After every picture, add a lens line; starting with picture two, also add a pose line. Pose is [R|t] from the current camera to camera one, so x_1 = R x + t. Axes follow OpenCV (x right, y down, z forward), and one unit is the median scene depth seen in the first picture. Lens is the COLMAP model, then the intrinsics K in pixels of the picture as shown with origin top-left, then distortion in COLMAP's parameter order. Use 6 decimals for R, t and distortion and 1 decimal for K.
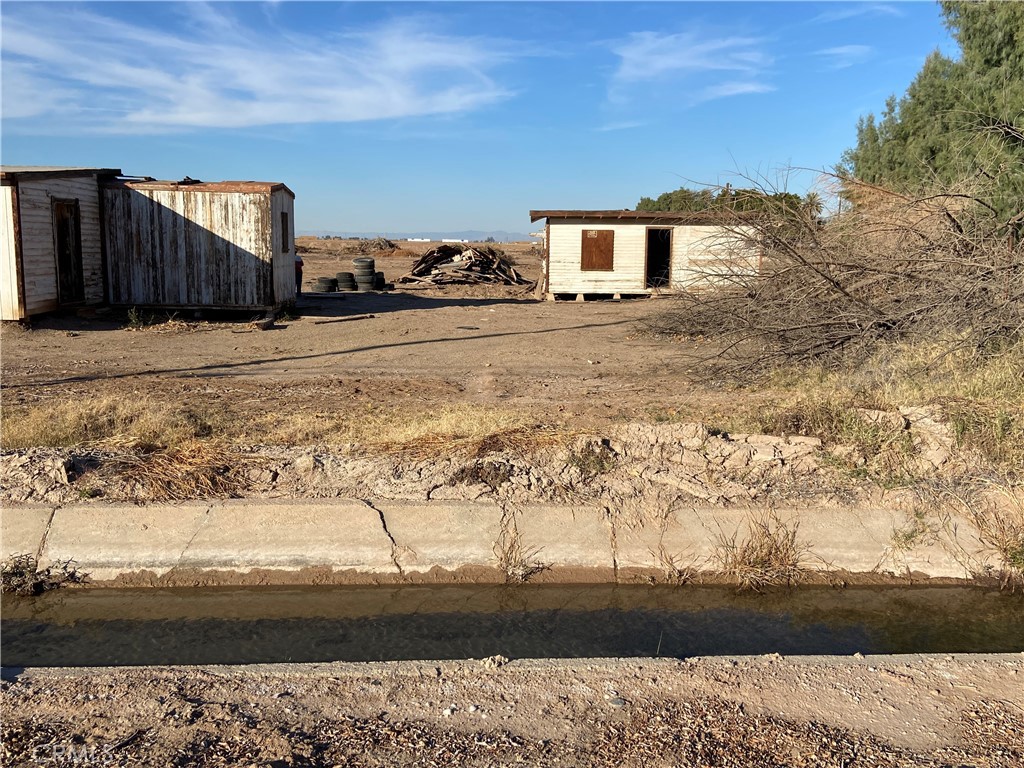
lens RADIAL K [[919.3, 0, 512.0], [0, 919.3, 384.0], [0, 0, 1]] dist [0.047501, 0.003219]
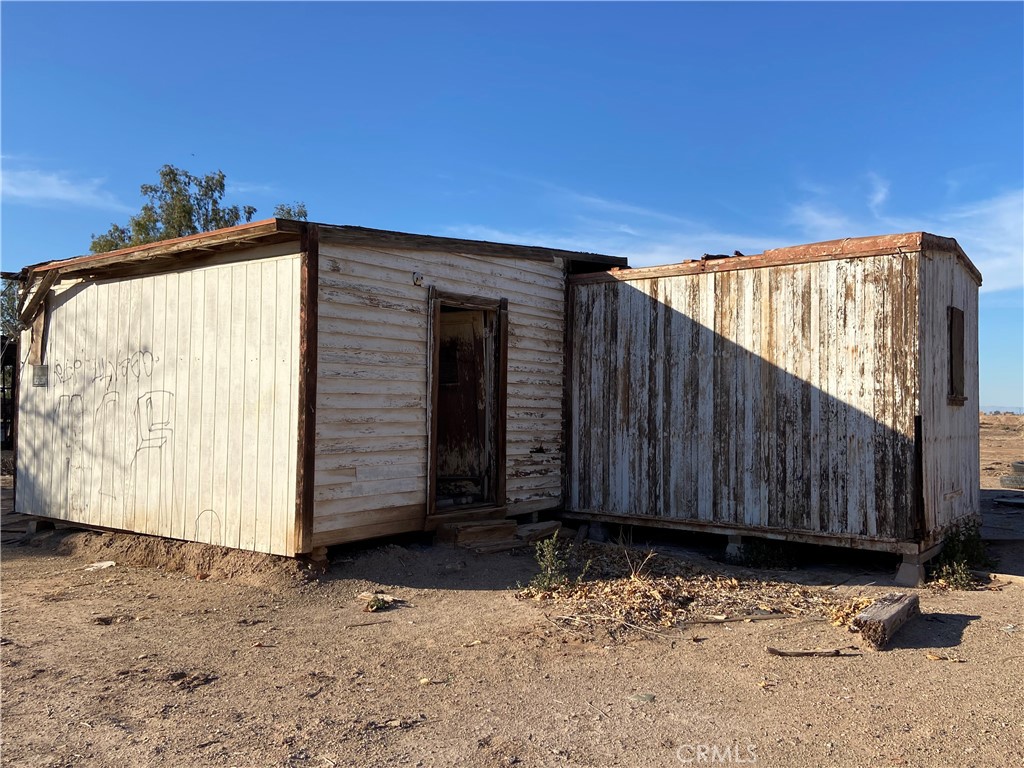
lens RADIAL K [[919.3, 0, 512.0], [0, 919.3, 384.0], [0, 0, 1]] dist [0.047501, 0.003219]
pose [[0.782449, -0.028020, -0.622084, -0.153825], [-0.090324, 0.983315, -0.157899, -0.074217], [0.616129, 0.179737, 0.766864, 0.603455]]
